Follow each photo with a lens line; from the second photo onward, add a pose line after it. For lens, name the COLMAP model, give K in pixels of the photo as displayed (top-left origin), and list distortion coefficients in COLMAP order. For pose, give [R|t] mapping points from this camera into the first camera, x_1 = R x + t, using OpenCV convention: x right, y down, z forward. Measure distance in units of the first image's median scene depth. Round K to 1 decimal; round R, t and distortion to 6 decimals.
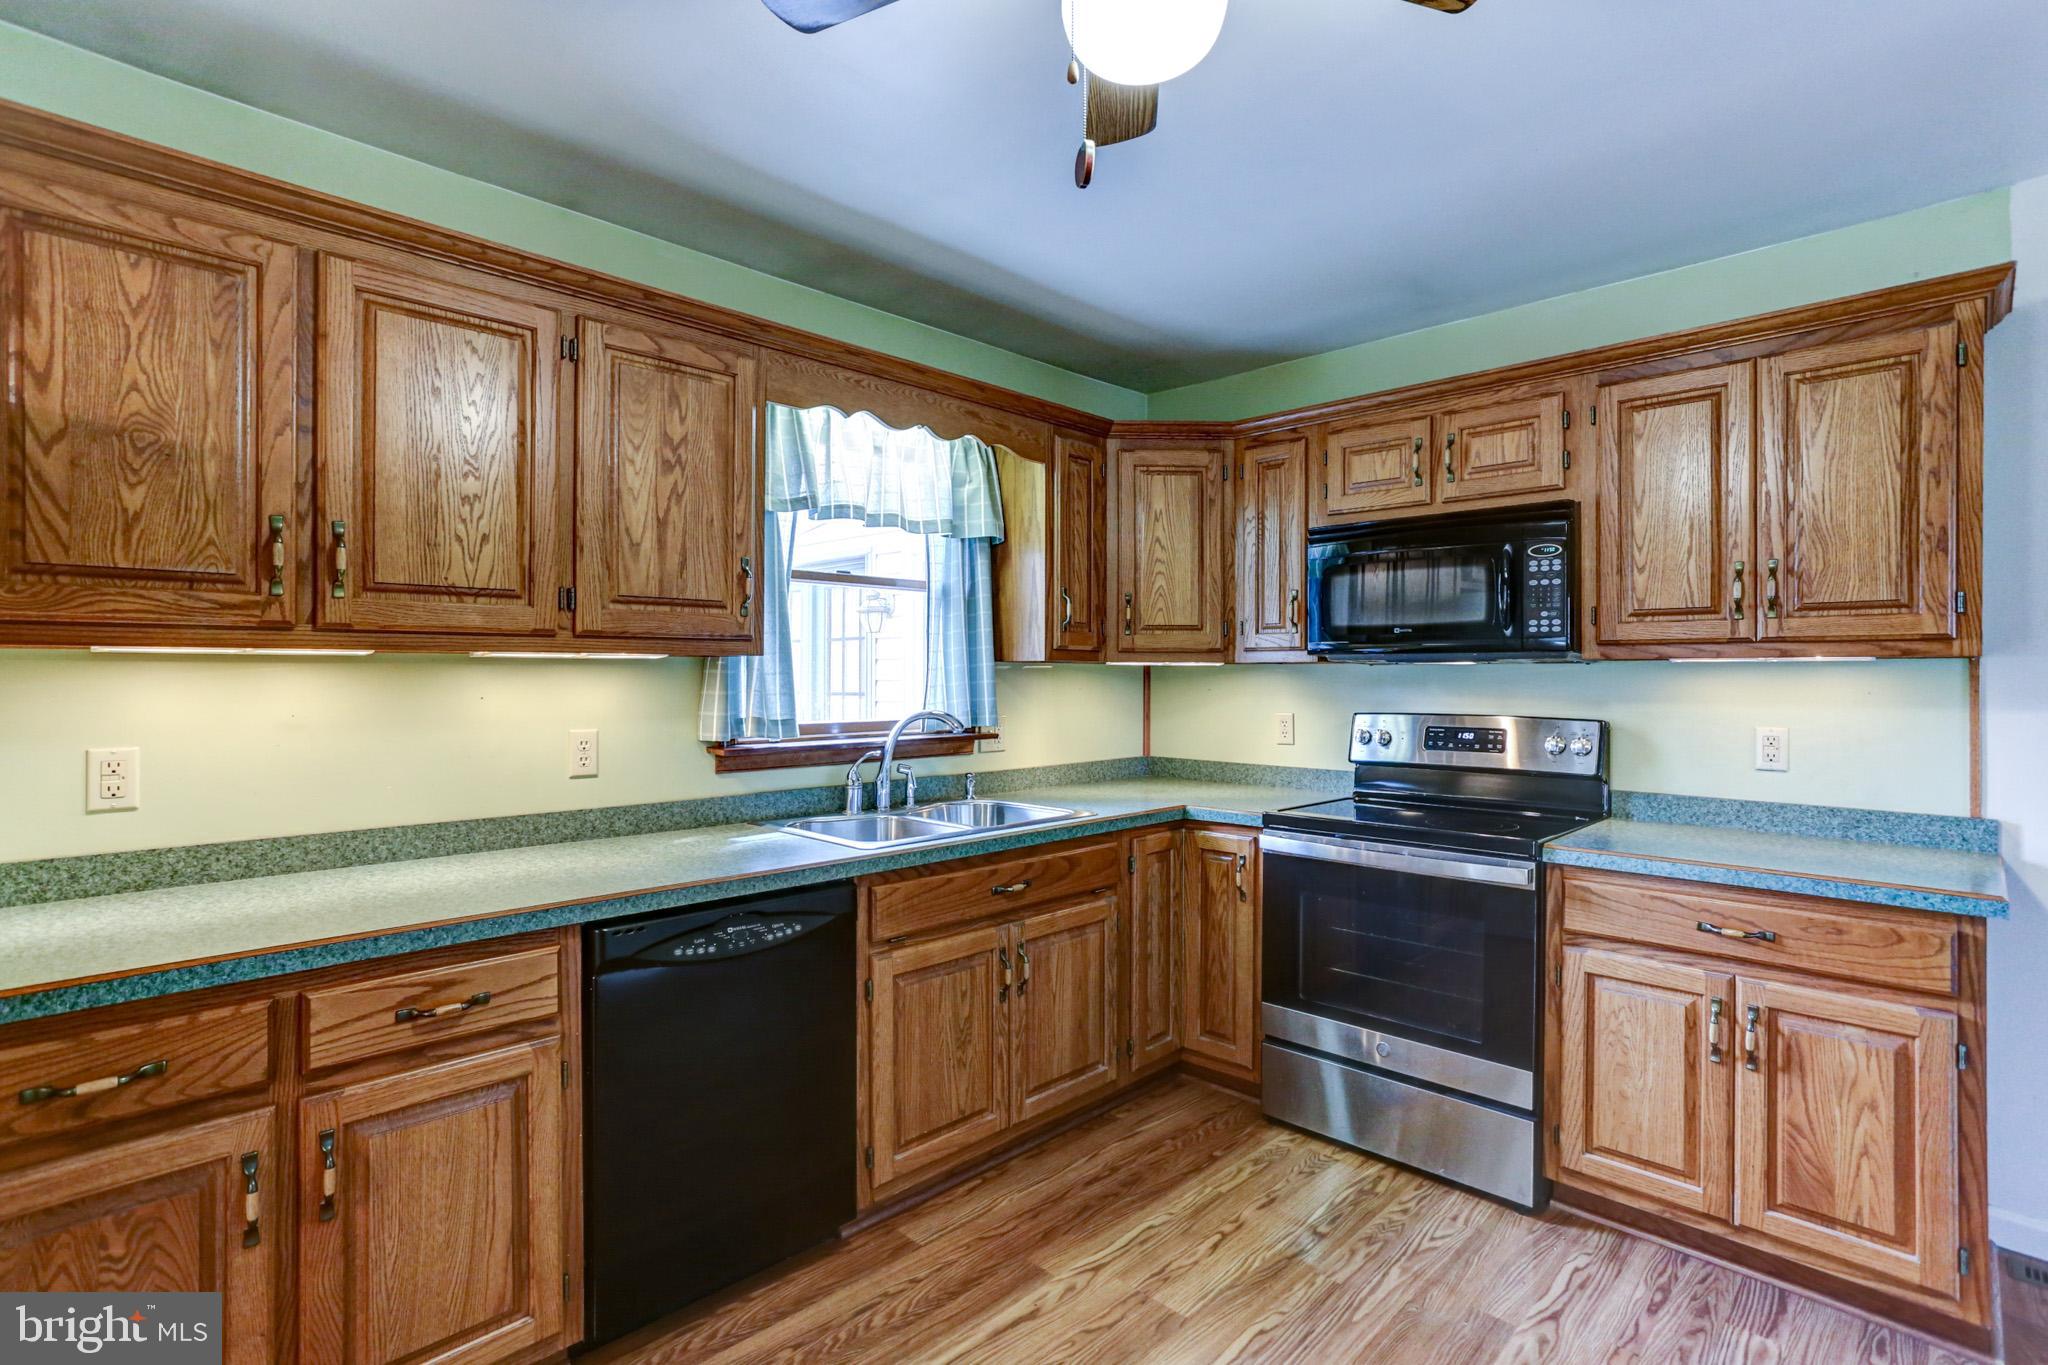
lens RADIAL K [[995.4, 0, 1026.4], [0, 995.4, 669.1], [0, 0, 1]] dist [-0.030309, 0.018607]
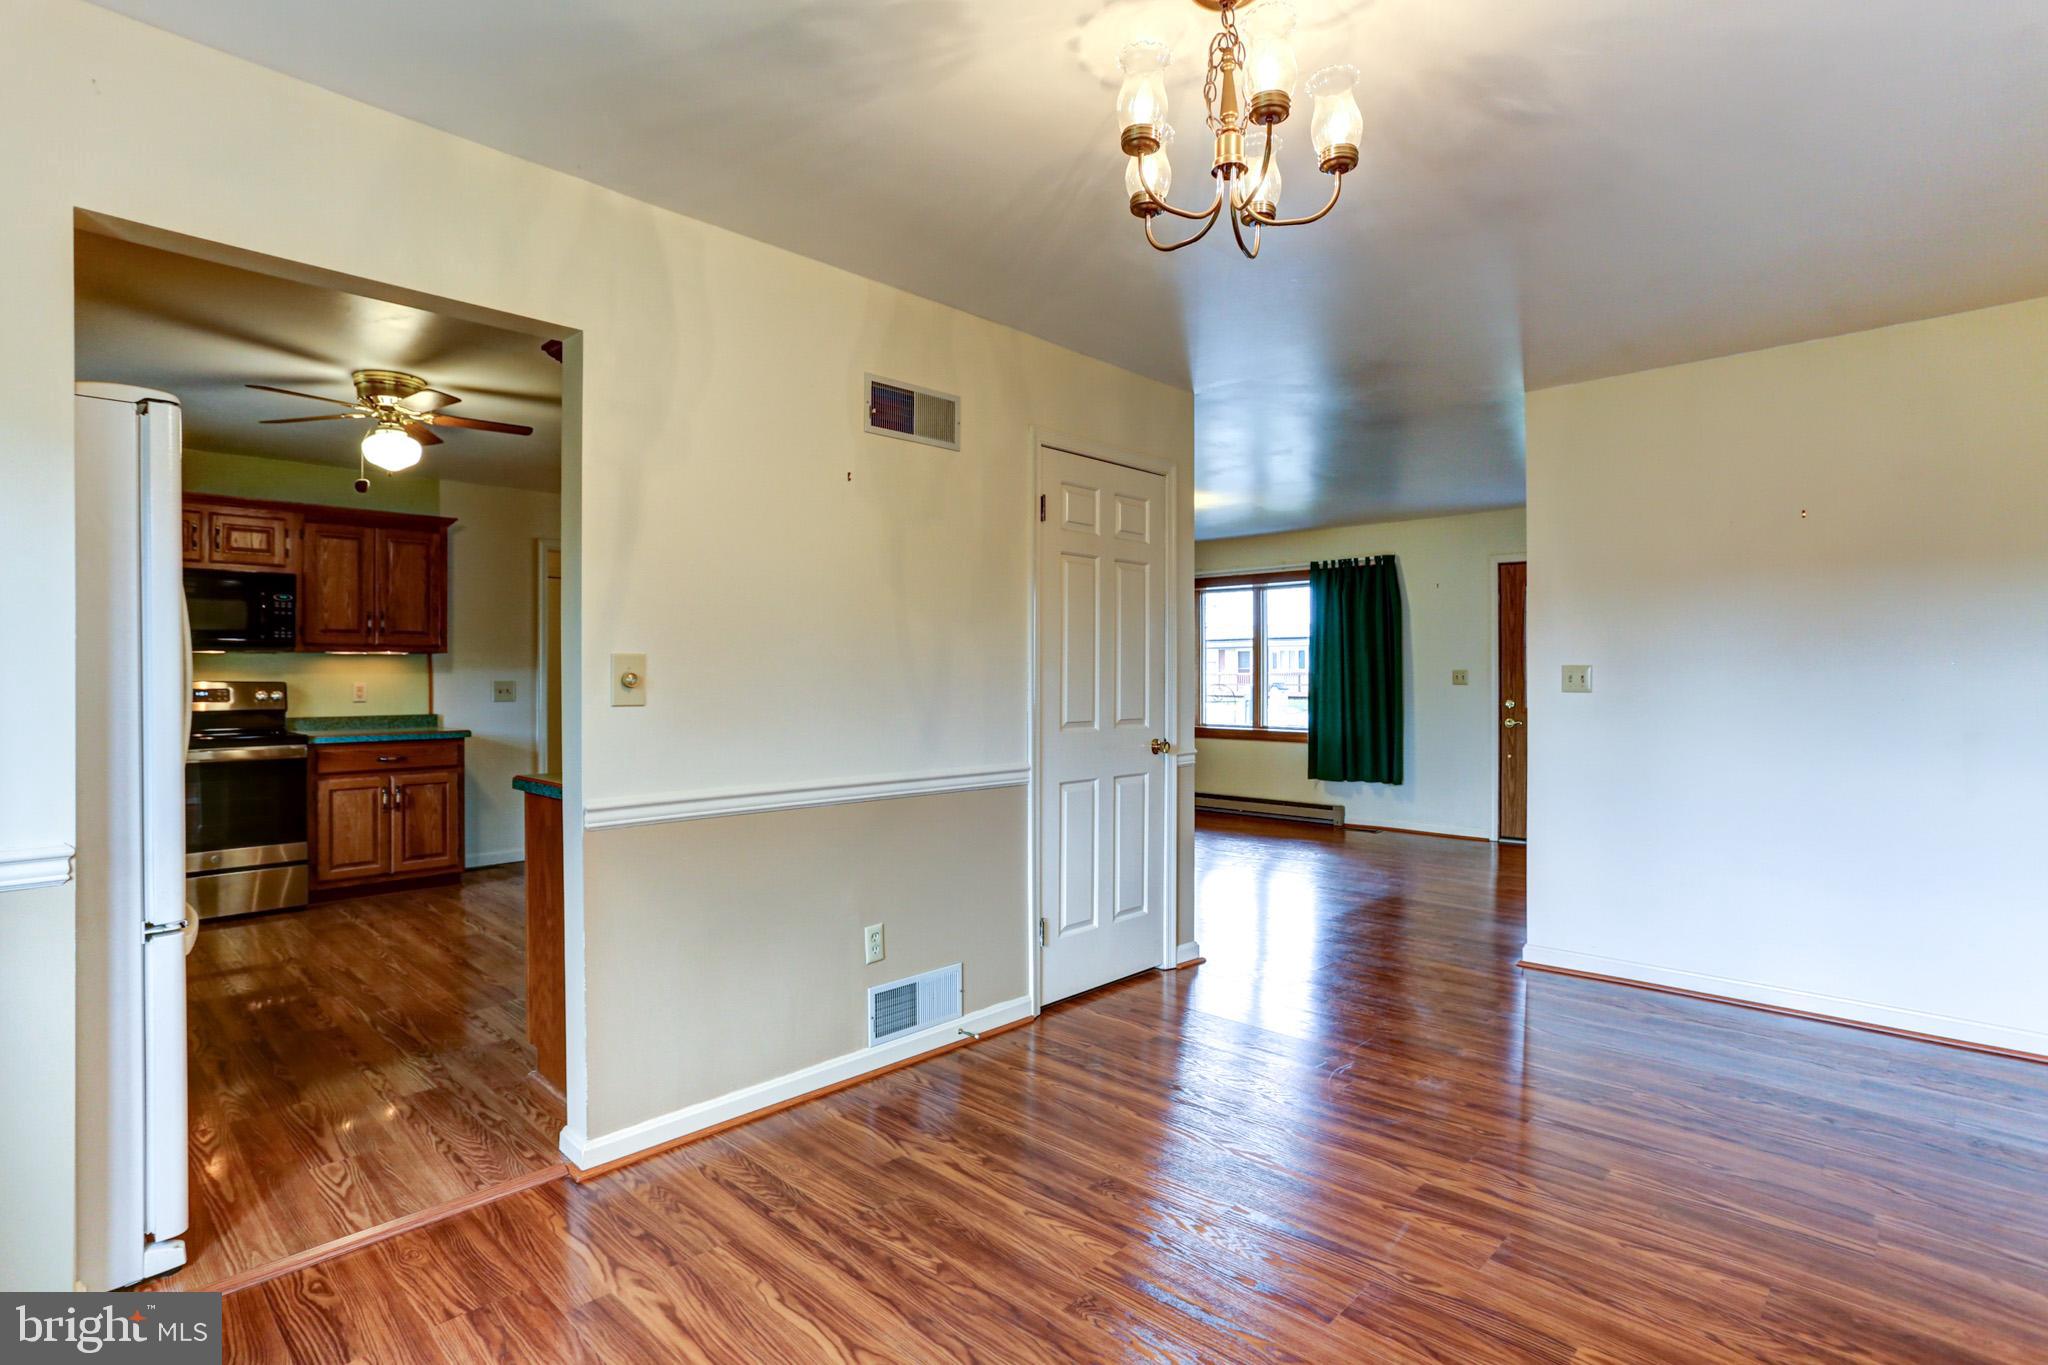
lens RADIAL K [[995.4, 0, 1000.7], [0, 995.4, 670.9], [0, 0, 1]] dist [-0.030309, 0.018607]
pose [[0.002762, -0.001990, 0.999994, -1.562987], [-0.003446, 0.999992, 0.002000, 0.022680], [-0.999990, -0.003451, 0.002755, -0.503830]]
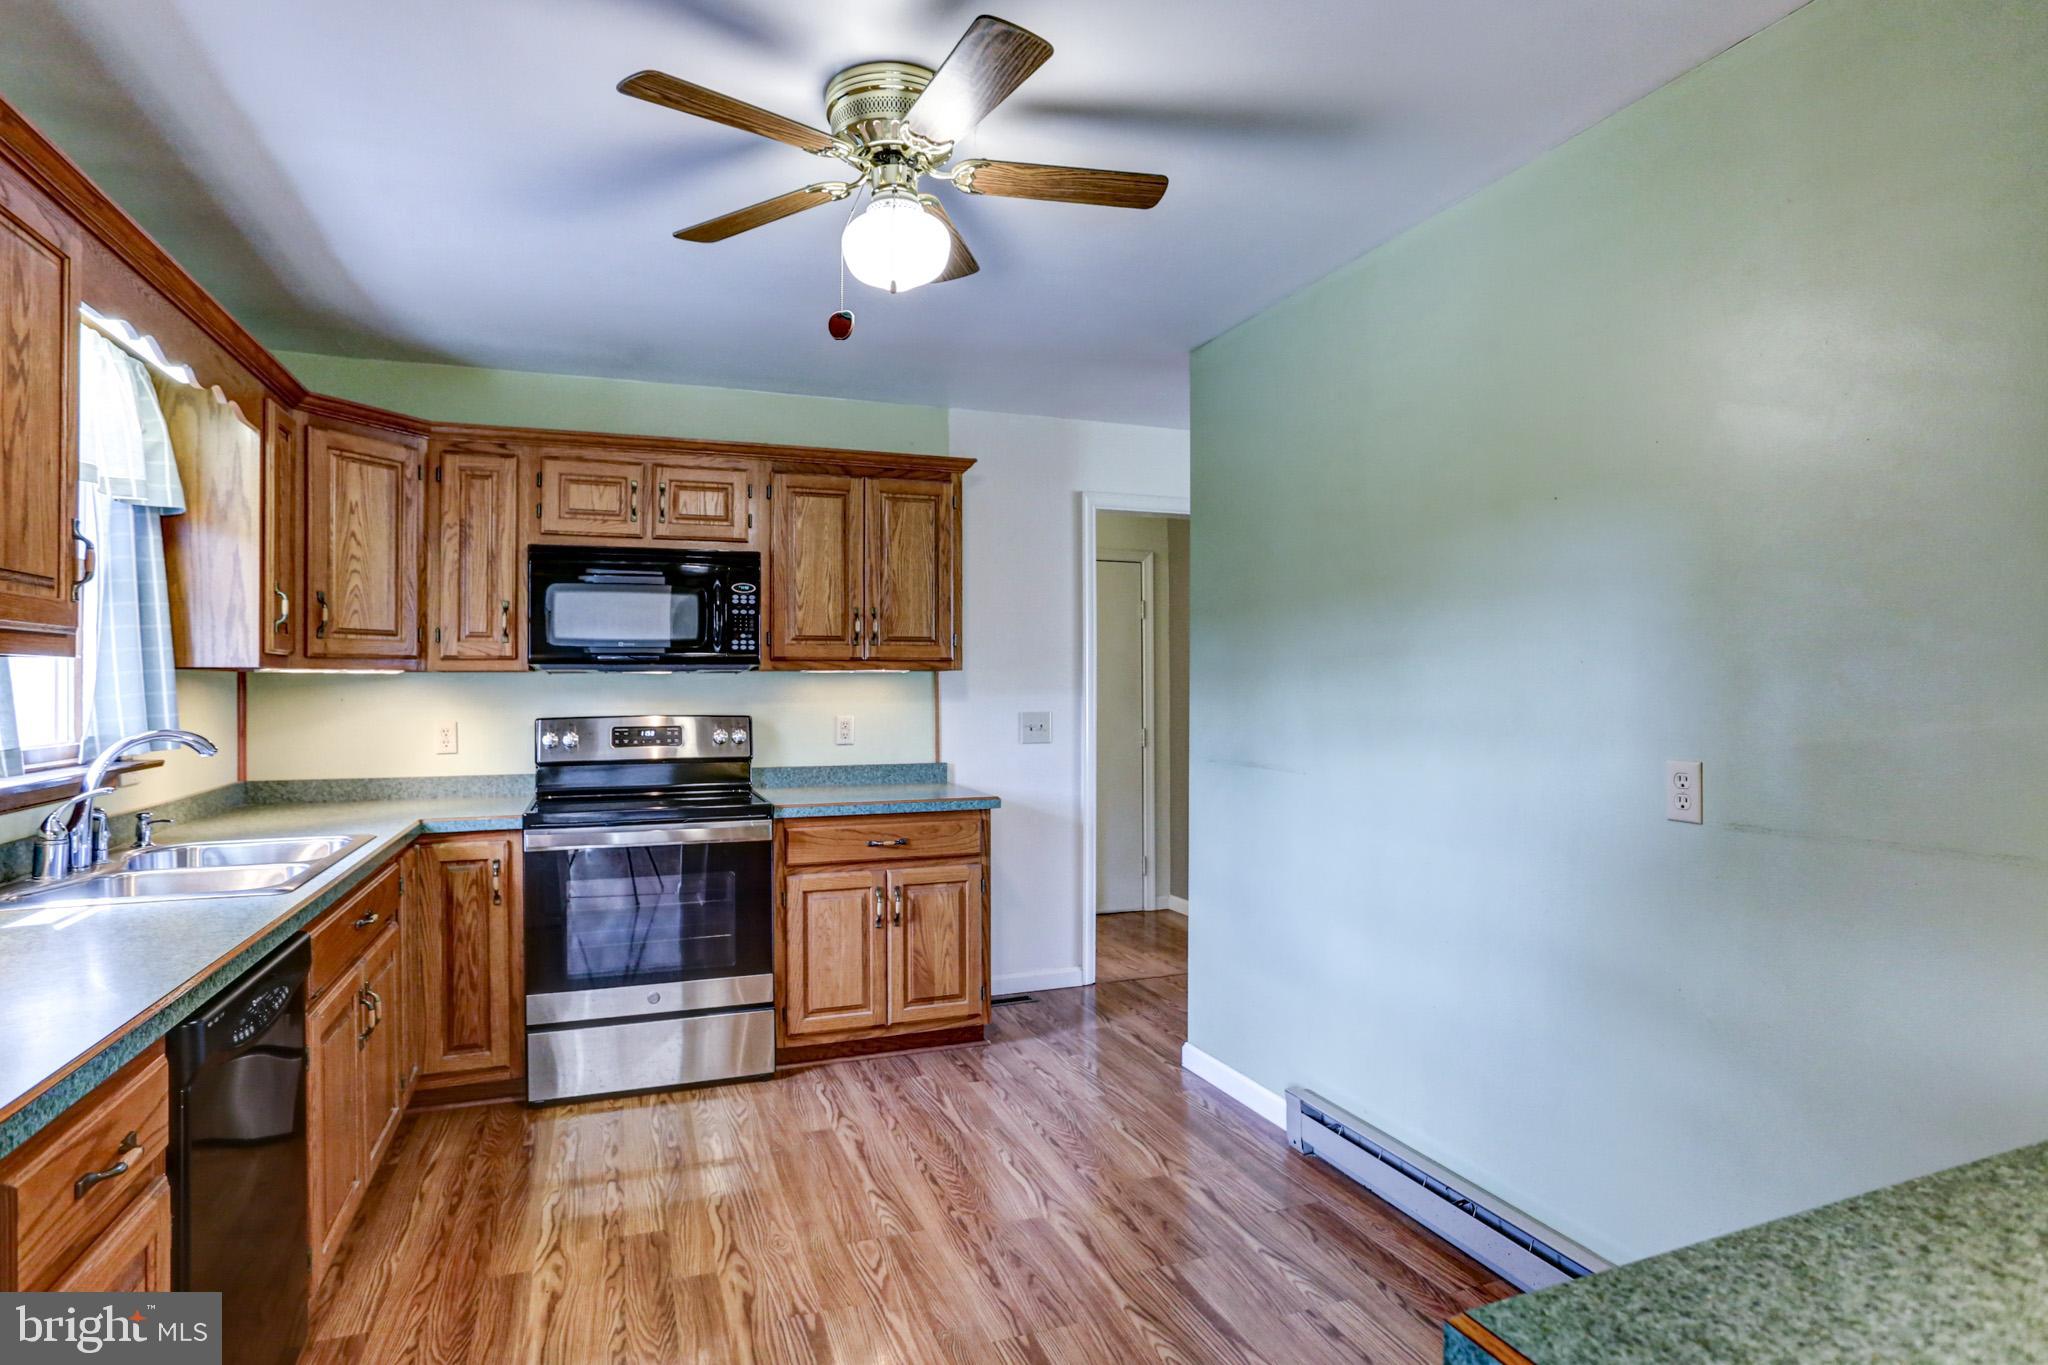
lens RADIAL K [[1062.6, 0, 998.4], [0, 1062.6, 676.6], [0, 0, 1]] dist [-0.033736, 0.001908]
pose [[0.428288, 0.002003, 0.903640, -0.641278], [-0.000222, 0.999998, -0.002112, 0.001702], [-0.903642, 0.000704, 0.428287, 0.085756]]
